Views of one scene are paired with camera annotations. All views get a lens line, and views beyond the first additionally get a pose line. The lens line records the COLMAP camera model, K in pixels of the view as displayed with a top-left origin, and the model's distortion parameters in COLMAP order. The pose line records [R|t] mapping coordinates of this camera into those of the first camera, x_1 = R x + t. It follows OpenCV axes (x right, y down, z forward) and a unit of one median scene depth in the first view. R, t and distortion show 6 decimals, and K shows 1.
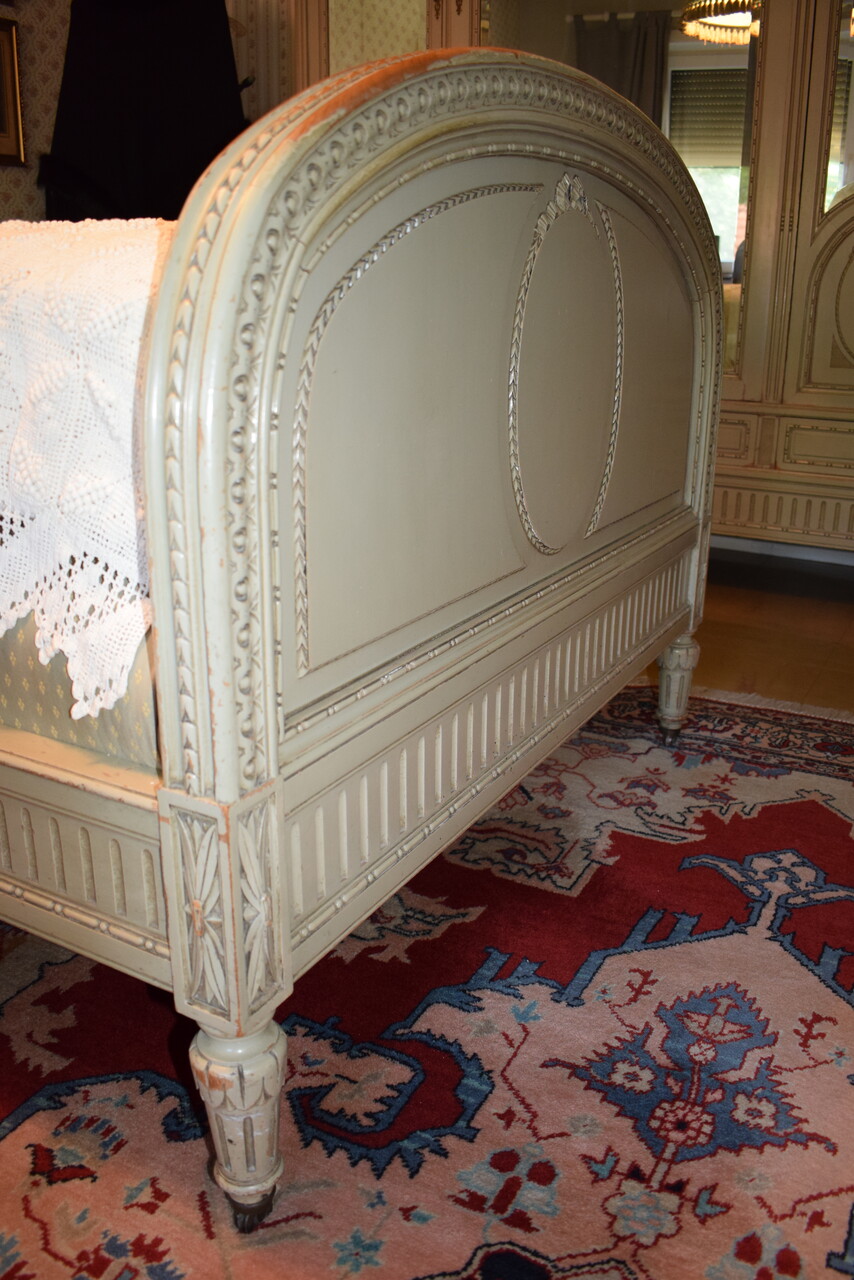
lens RADIAL K [[1064.1, 0, 427.0], [0, 1064.1, 640.0], [0, 0, 1]] dist [-0.093227, 0.016965]
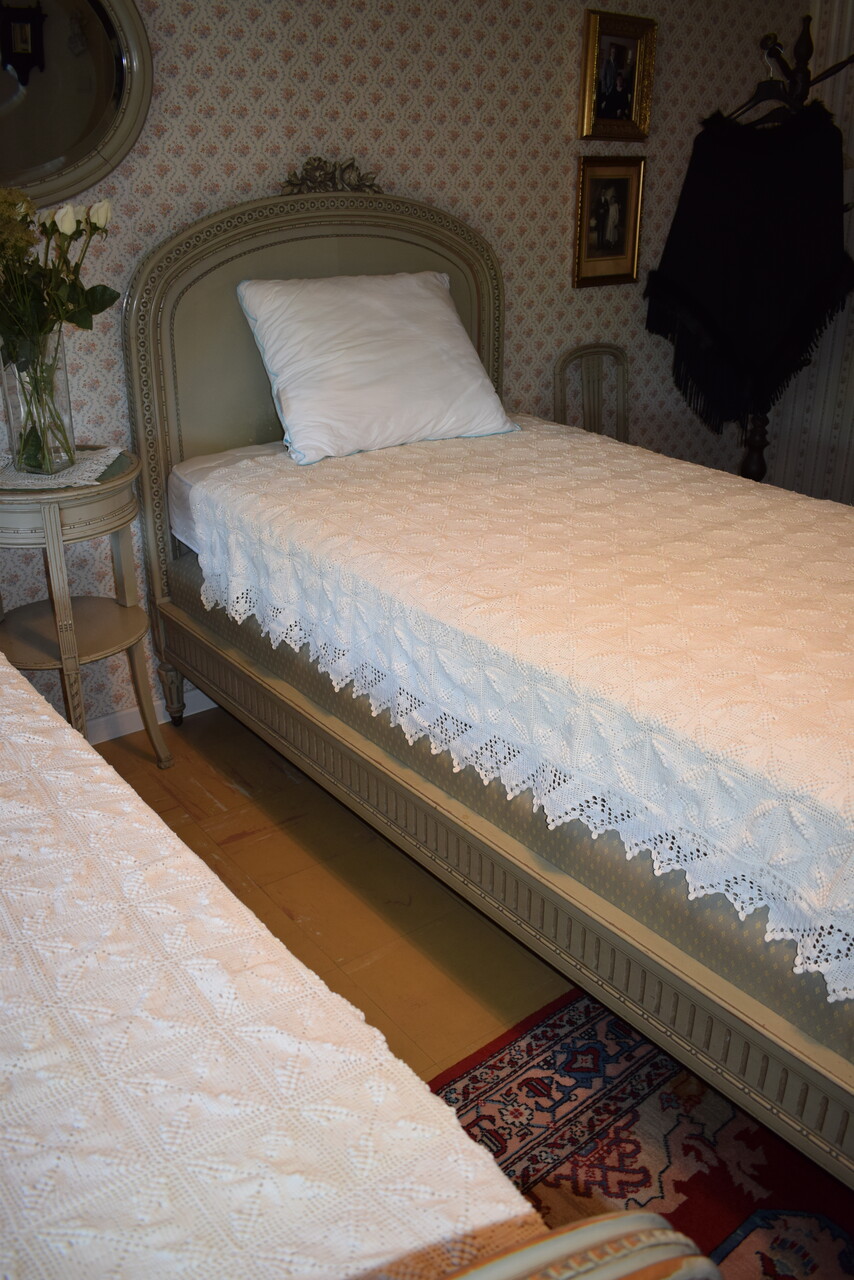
lens RADIAL K [[1064.1, 0, 427.0], [0, 1064.1, 640.0], [0, 0, 1]] dist [-0.093227, 0.016965]
pose [[0.924067, 0.152248, -0.350602, -0.373287], [-0.115134, 0.985516, 0.124505, -0.513440], [0.364479, -0.074685, 0.928212, -0.532317]]
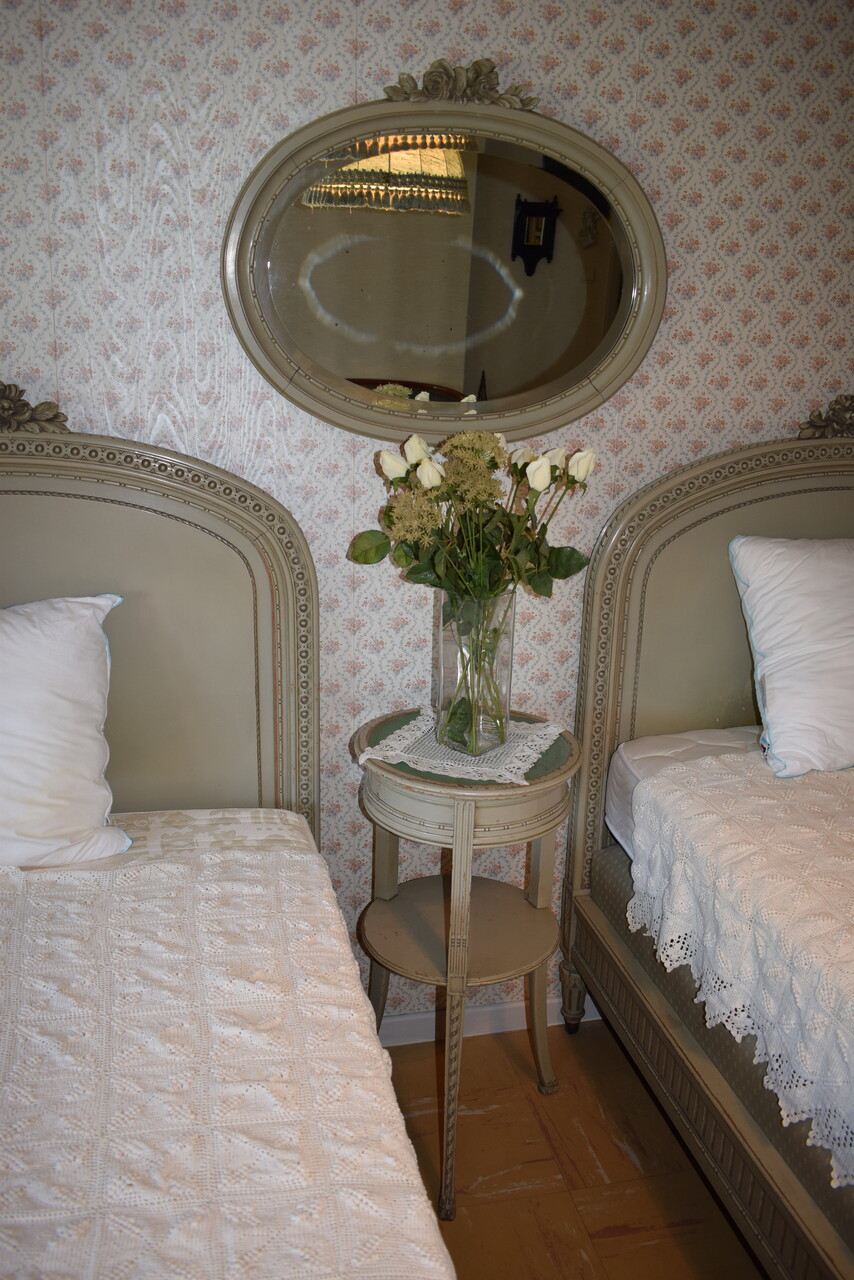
lens RADIAL K [[1064.1, 0, 427.0], [0, 1064.1, 640.0], [0, 0, 1]] dist [-0.093227, 0.016965]
pose [[0.680333, 0.208468, -0.702629, -0.688336], [-0.243551, 0.968518, 0.051534, -0.746557], [0.691252, 0.136065, 0.709687, -0.190498]]
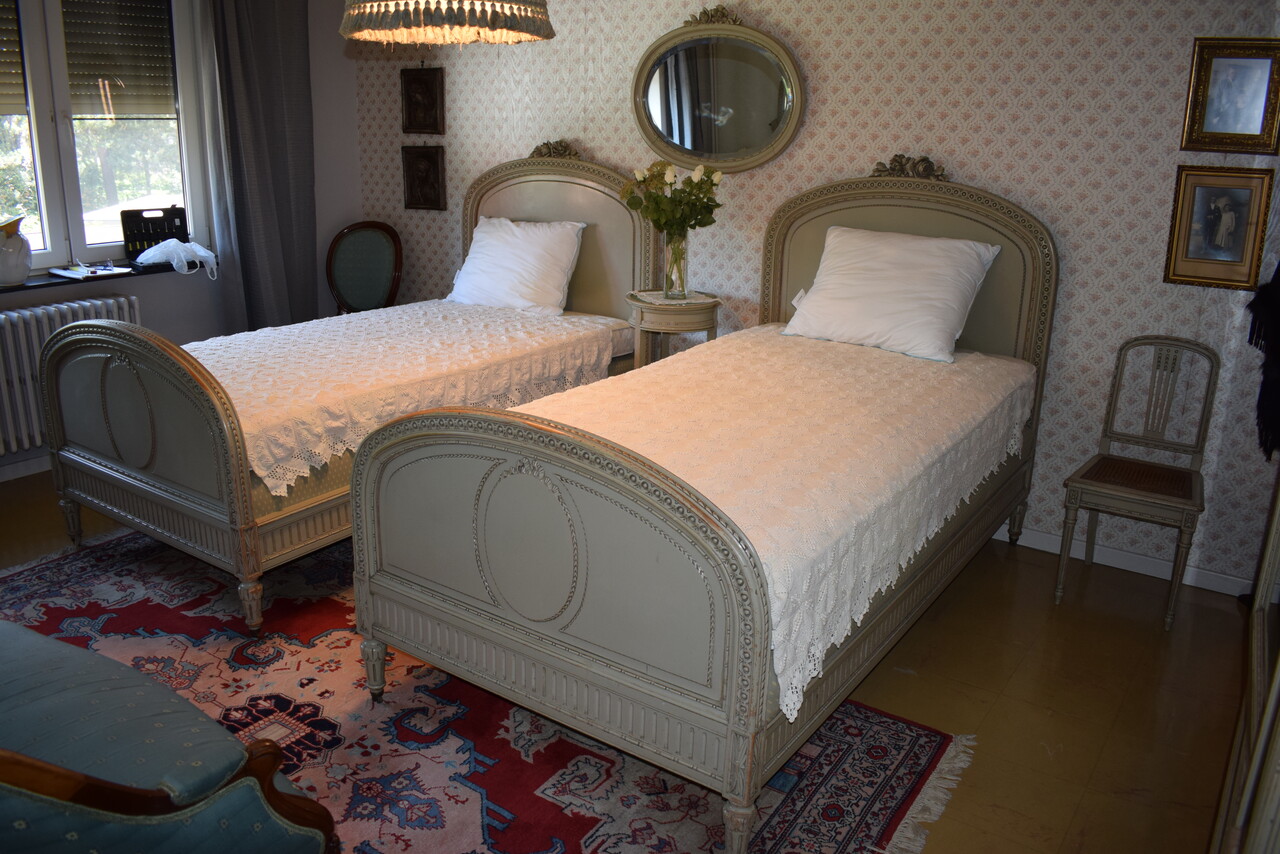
lens RADIAL K [[979.3, 0, 640.0], [0, 979.3, 427.0], [0, 0, 1]] dist [-0.089905, 0.002855]
pose [[-0.088527, 0.295814, -0.951135, 1.983589], [-0.321954, 0.895131, 0.308362, -1.194035], [0.942608, 0.333519, 0.015996, 1.138040]]
